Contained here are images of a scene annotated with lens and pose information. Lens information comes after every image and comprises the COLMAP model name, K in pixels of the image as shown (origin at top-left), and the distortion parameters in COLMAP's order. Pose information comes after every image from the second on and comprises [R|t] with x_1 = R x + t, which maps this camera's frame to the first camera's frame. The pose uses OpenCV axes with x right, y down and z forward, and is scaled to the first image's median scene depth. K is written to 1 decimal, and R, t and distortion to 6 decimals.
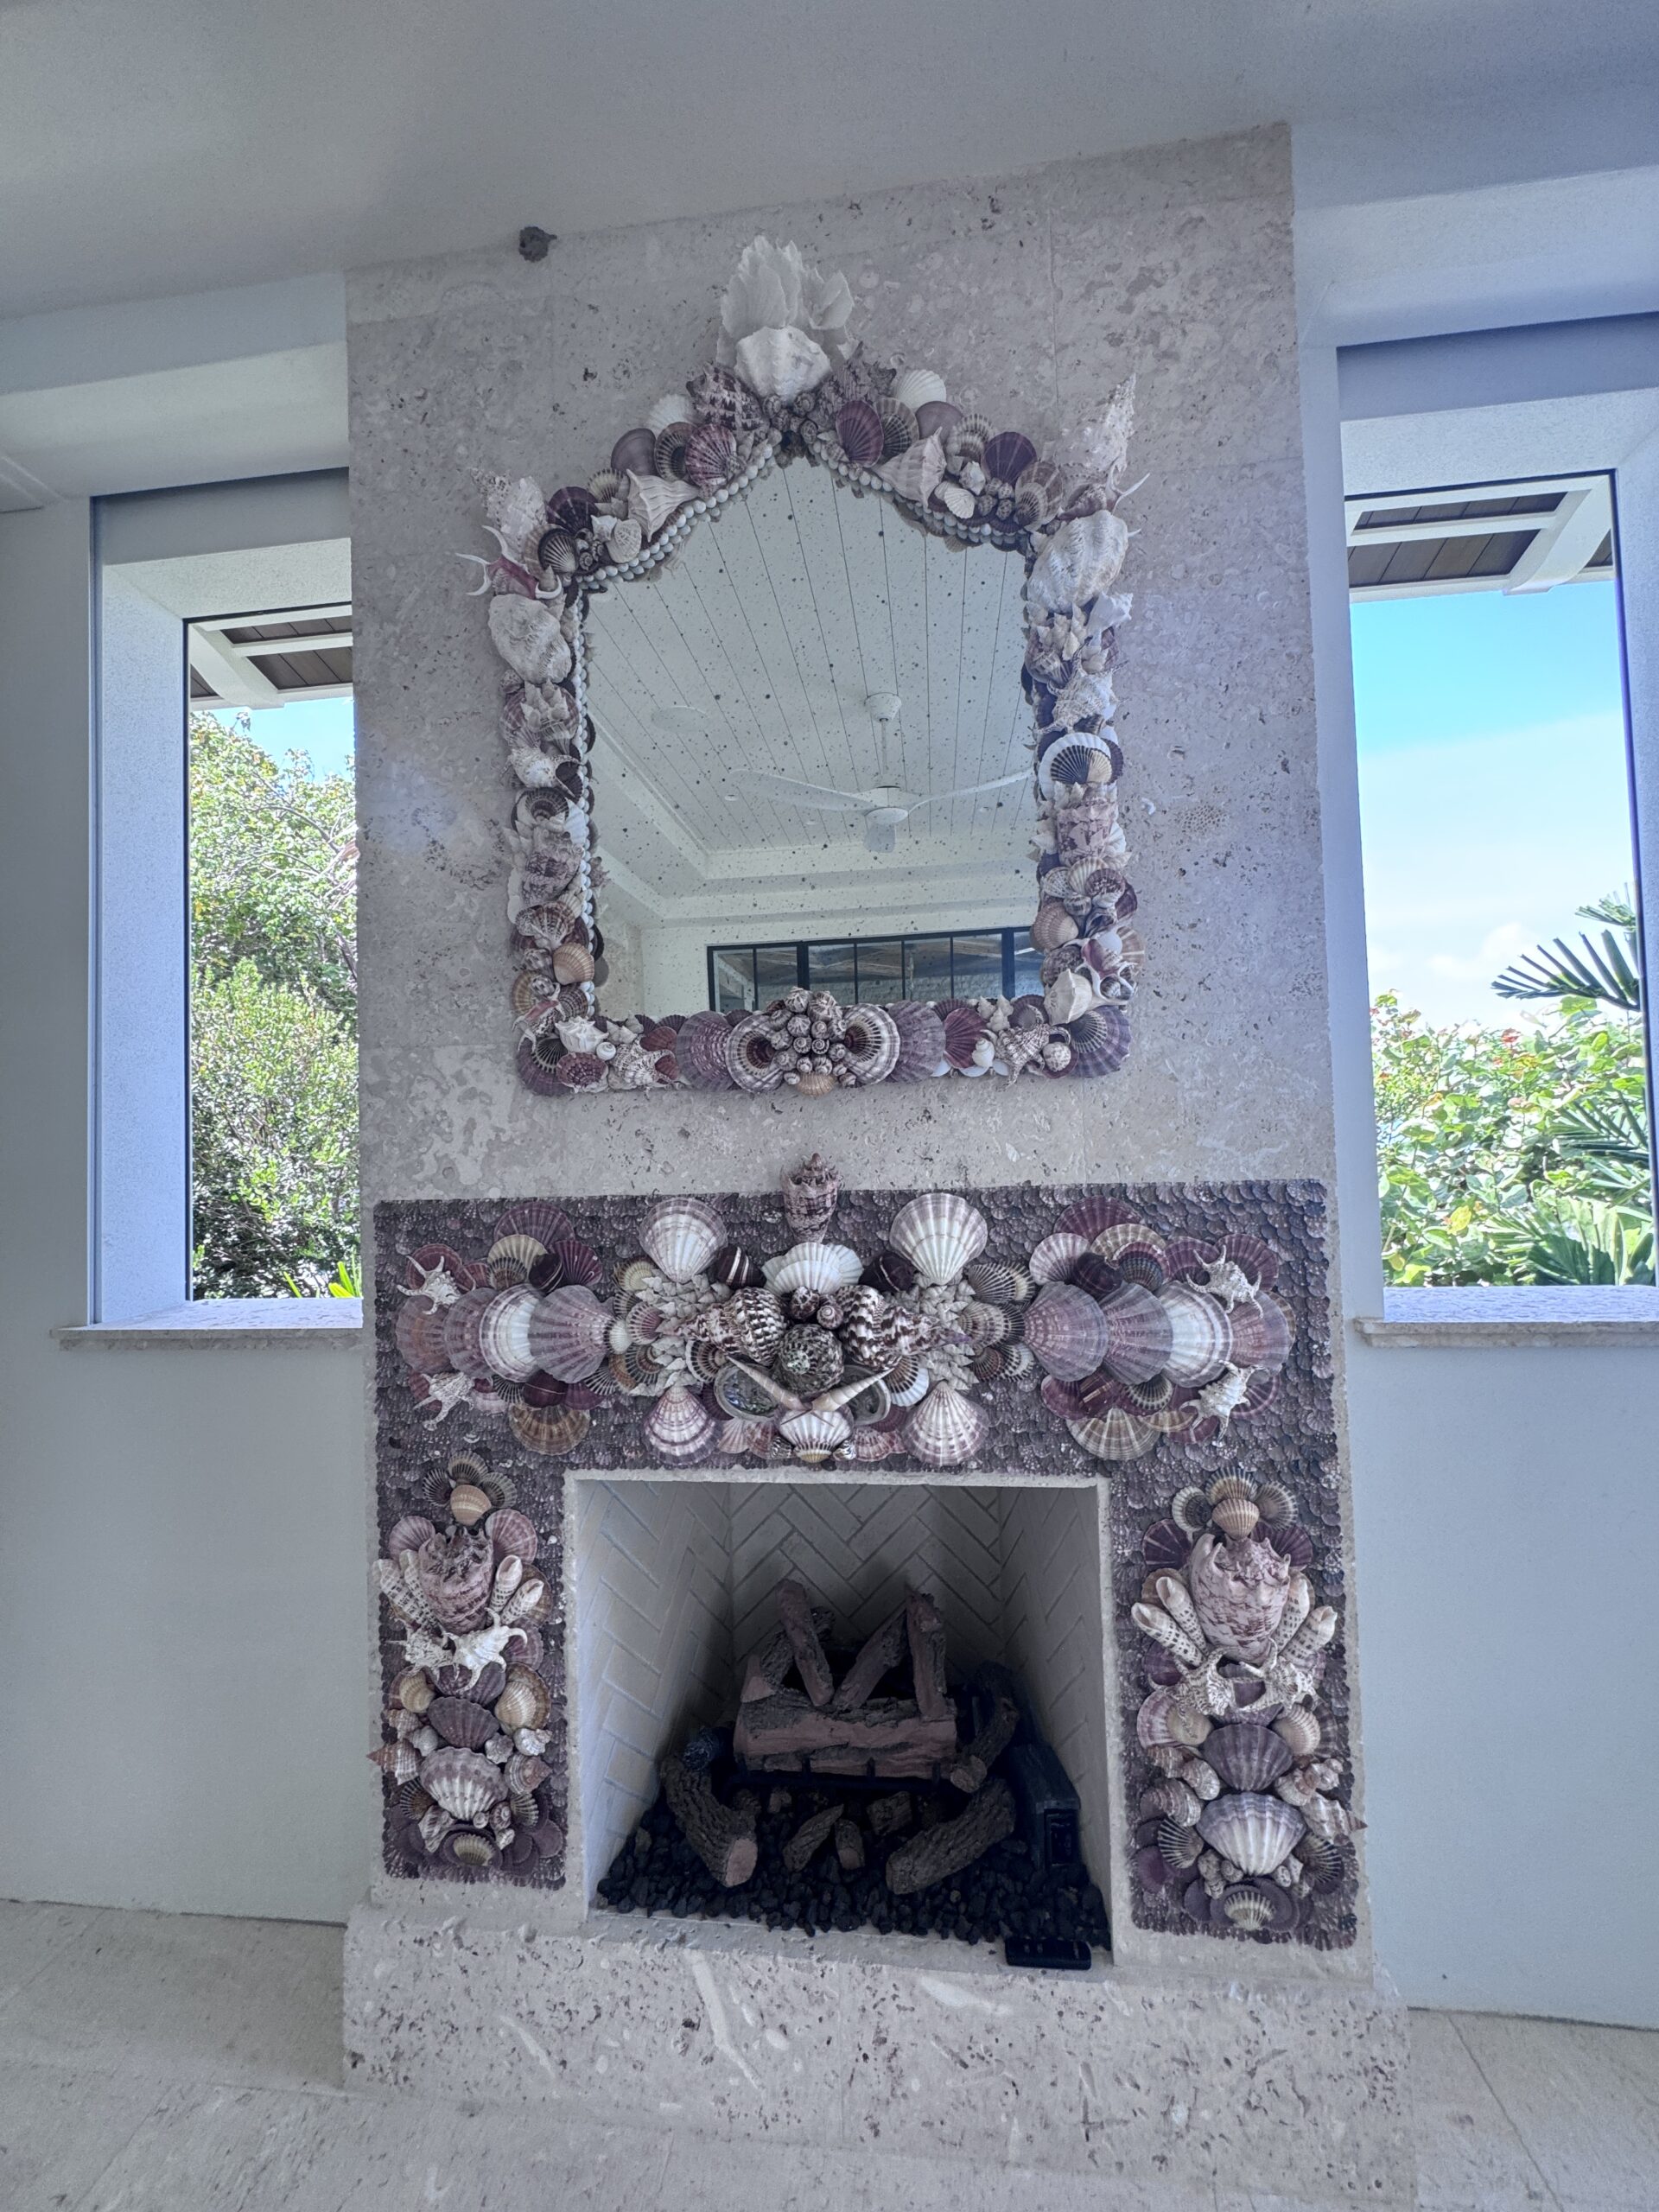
lens RADIAL K [[879.7, 0, 841.6], [0, 879.7, 1108.5], [0, 0, 1]] dist [-0.003548, 0.001164]
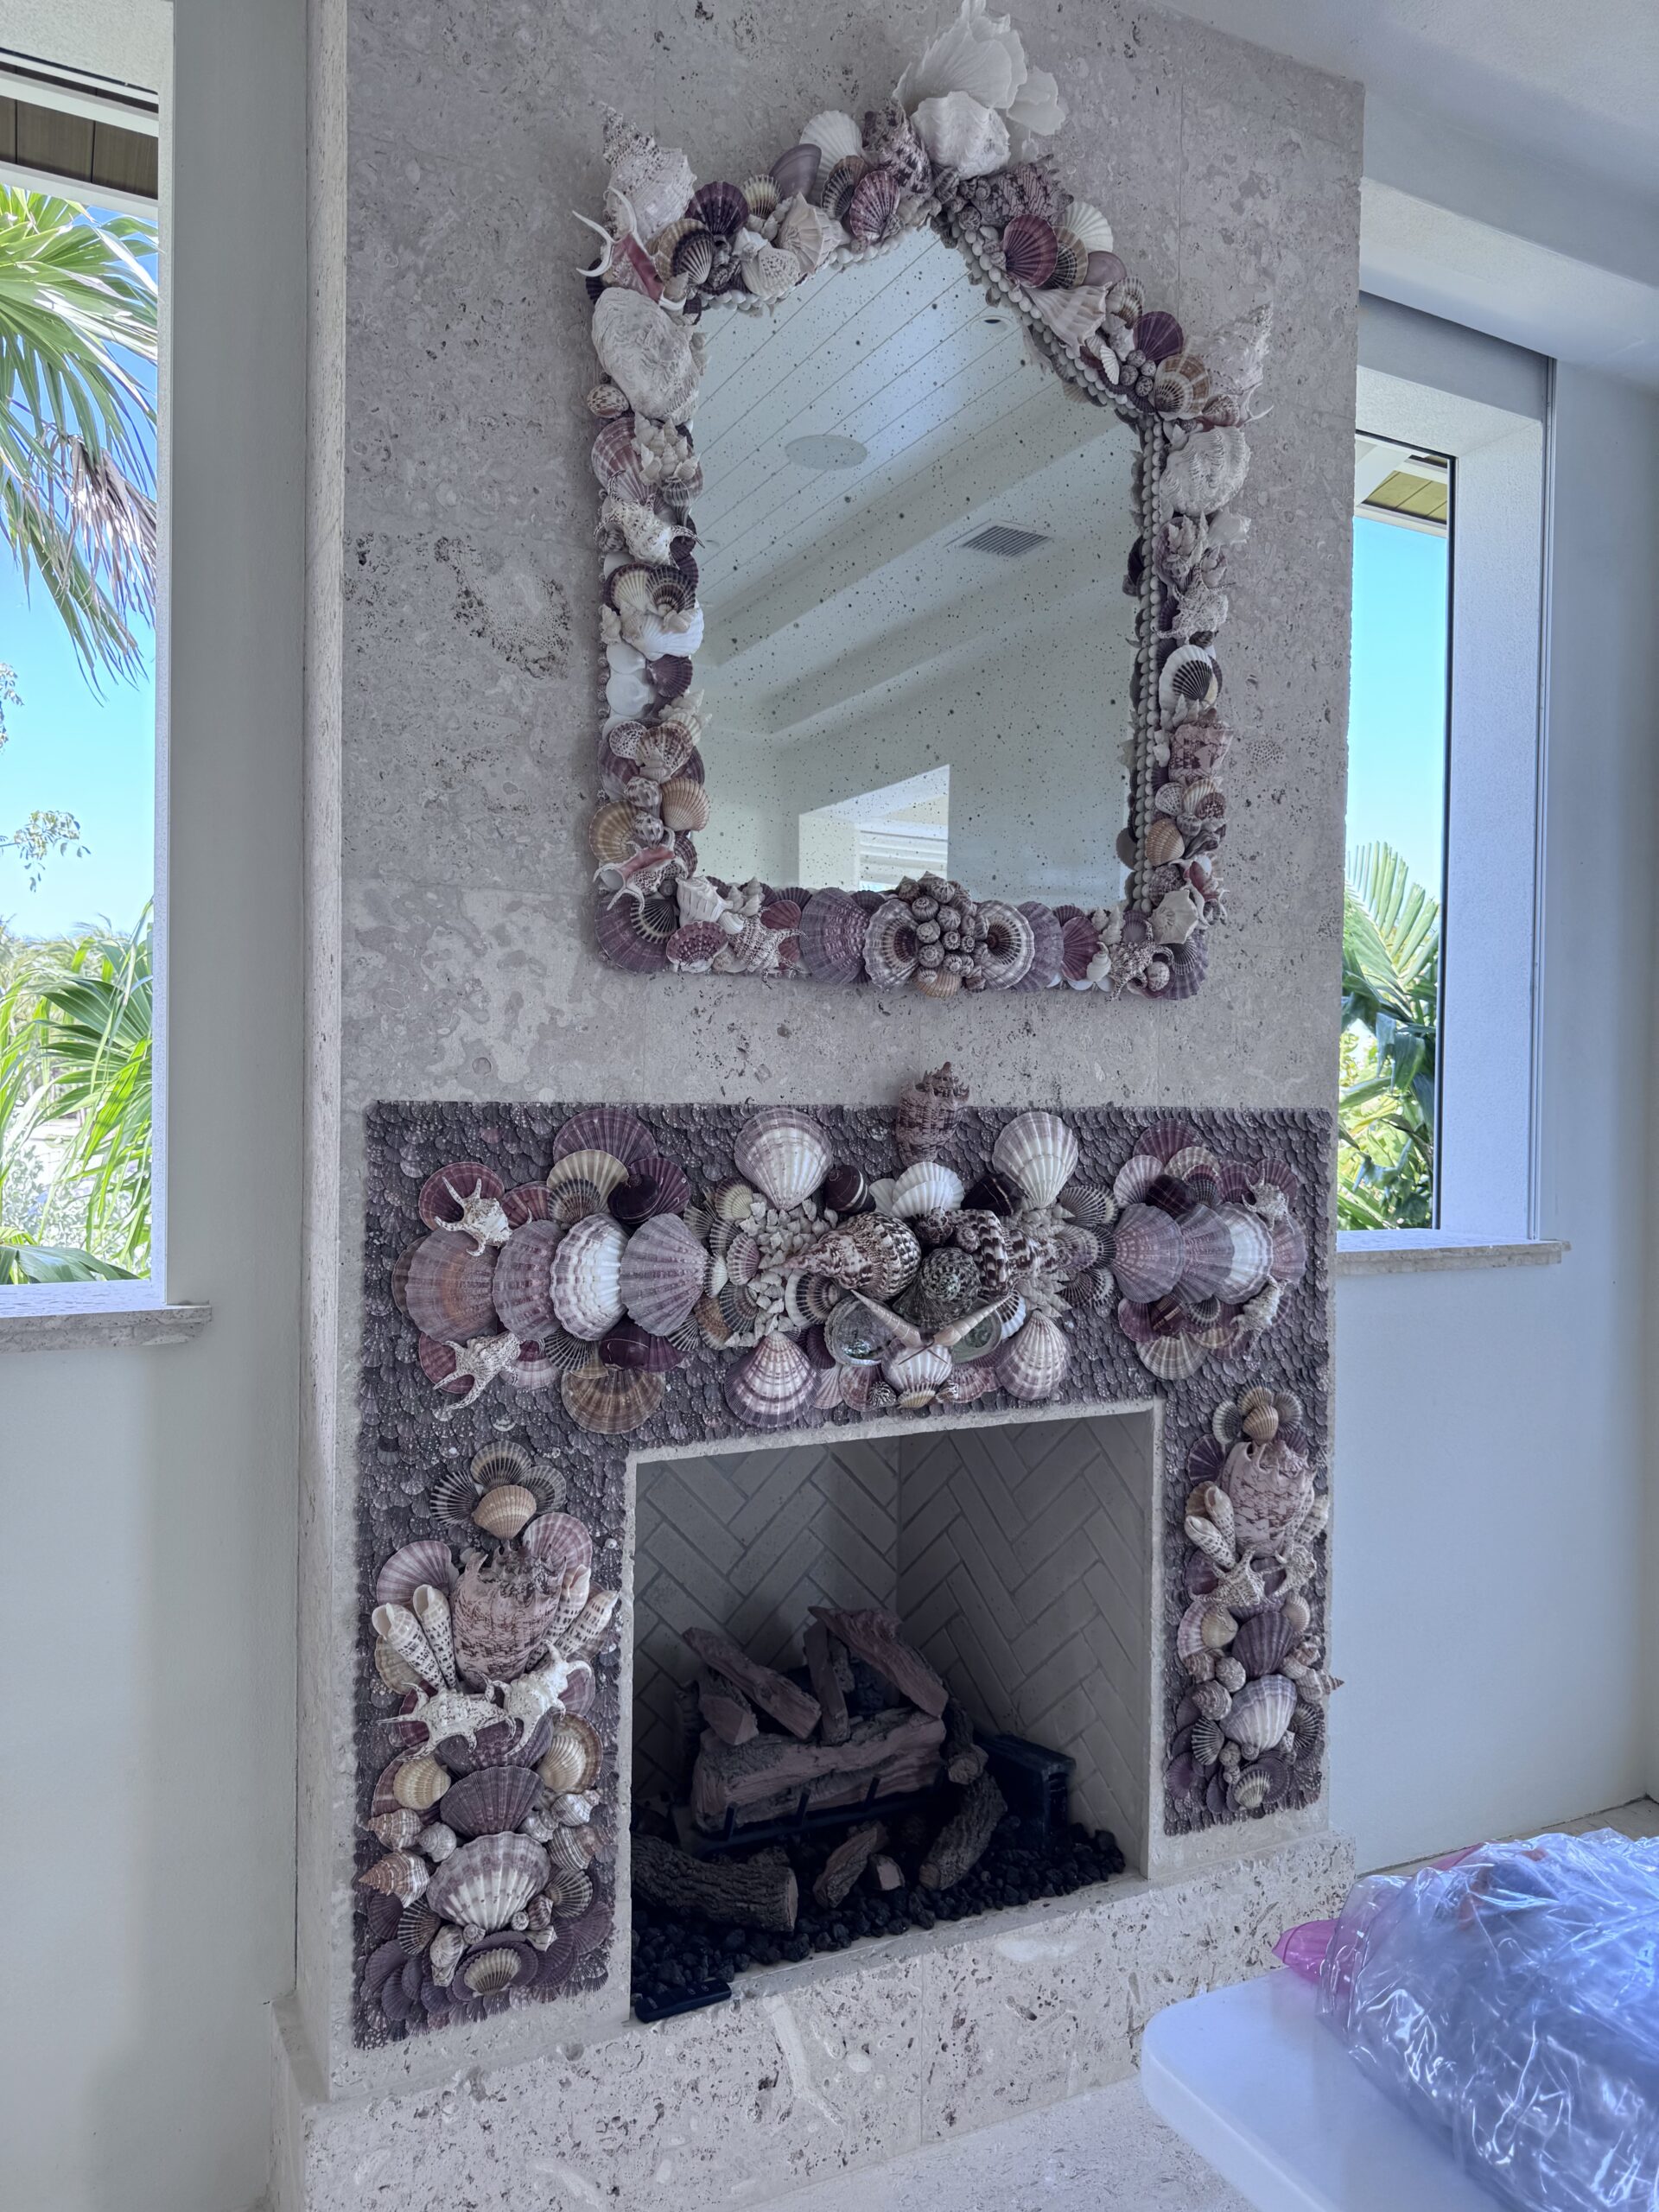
lens RADIAL K [[1573.9, 0, 828.6], [0, 1573.9, 1114.0], [0, 0, 1]] dist [0.074664, -0.099943]
pose [[0.826190, 0.032942, 0.562427, -1.015121], [-0.055722, 0.998172, 0.023390, 0.072244], [-0.560629, -0.050664, 0.826516, -0.255624]]
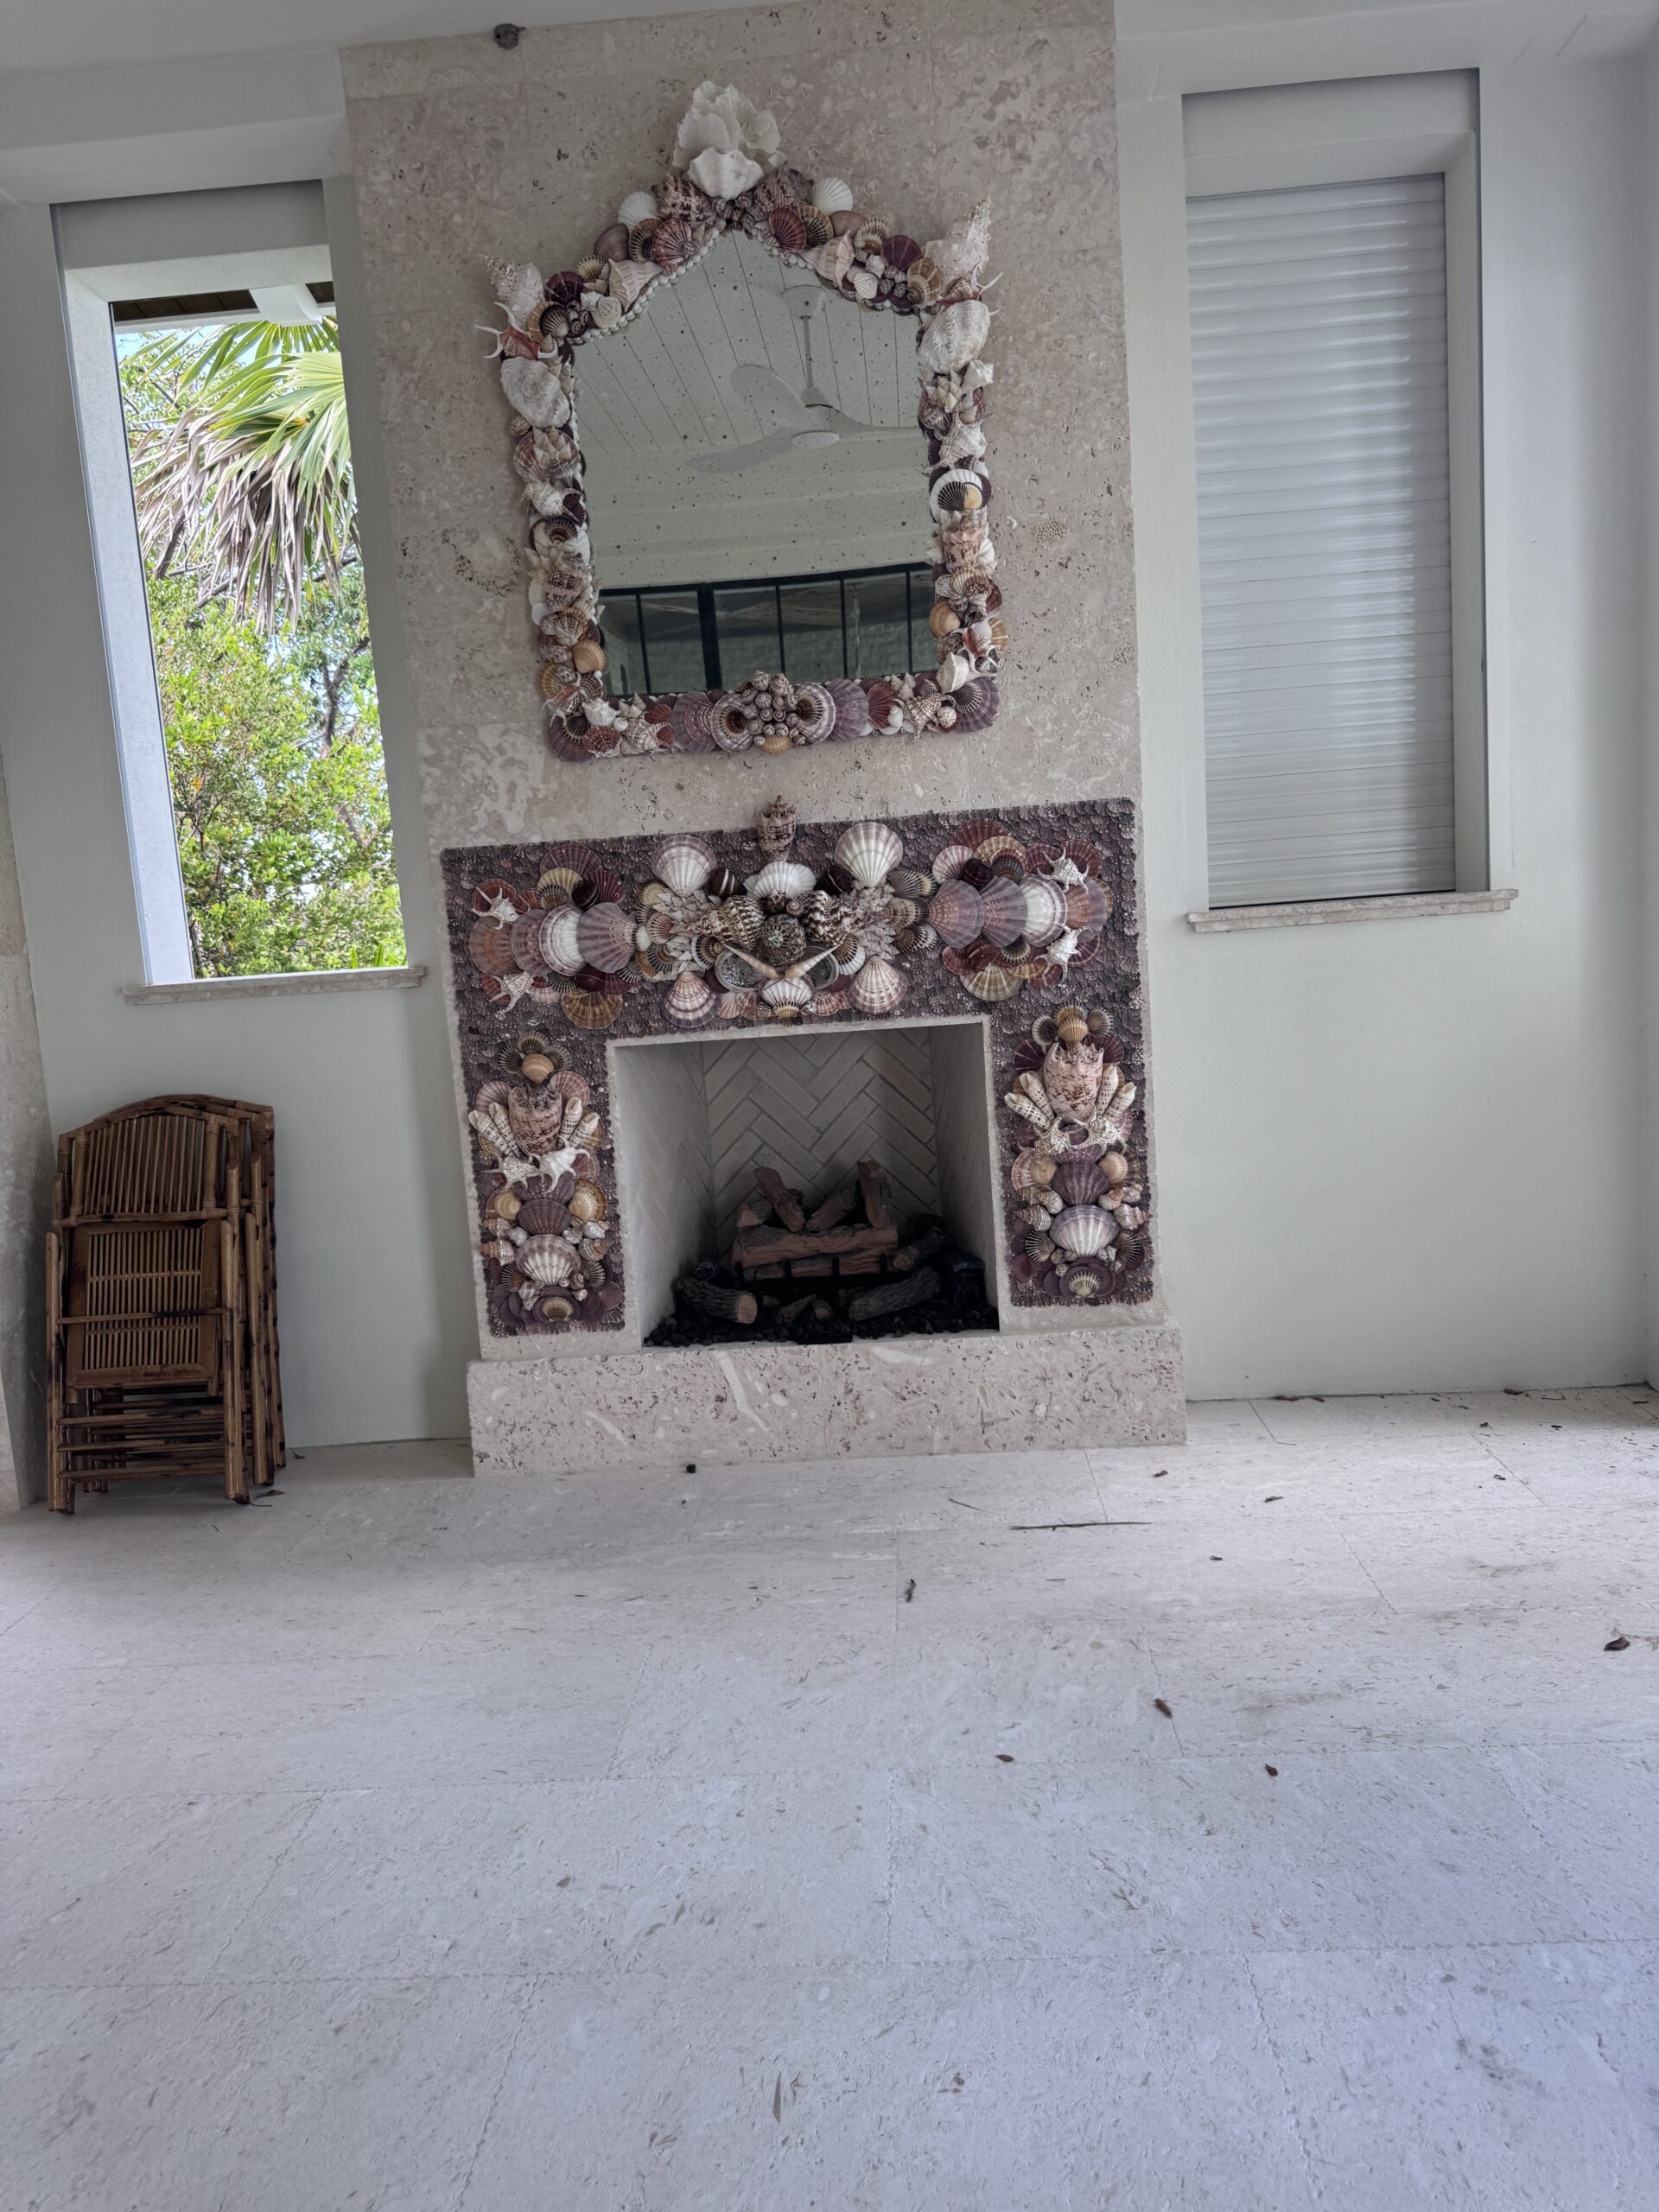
lens RADIAL K [[1573.9, 0, 834.3], [0, 1573.9, 1120.0], [0, 0, 1]] dist [0.074664, -0.099943]
pose [[0.997673, -0.047121, 0.049287, -0.089059], [0.038351, 0.985415, 0.165788, 0.146258], [-0.056380, -0.163512, 0.984929, -1.549715]]
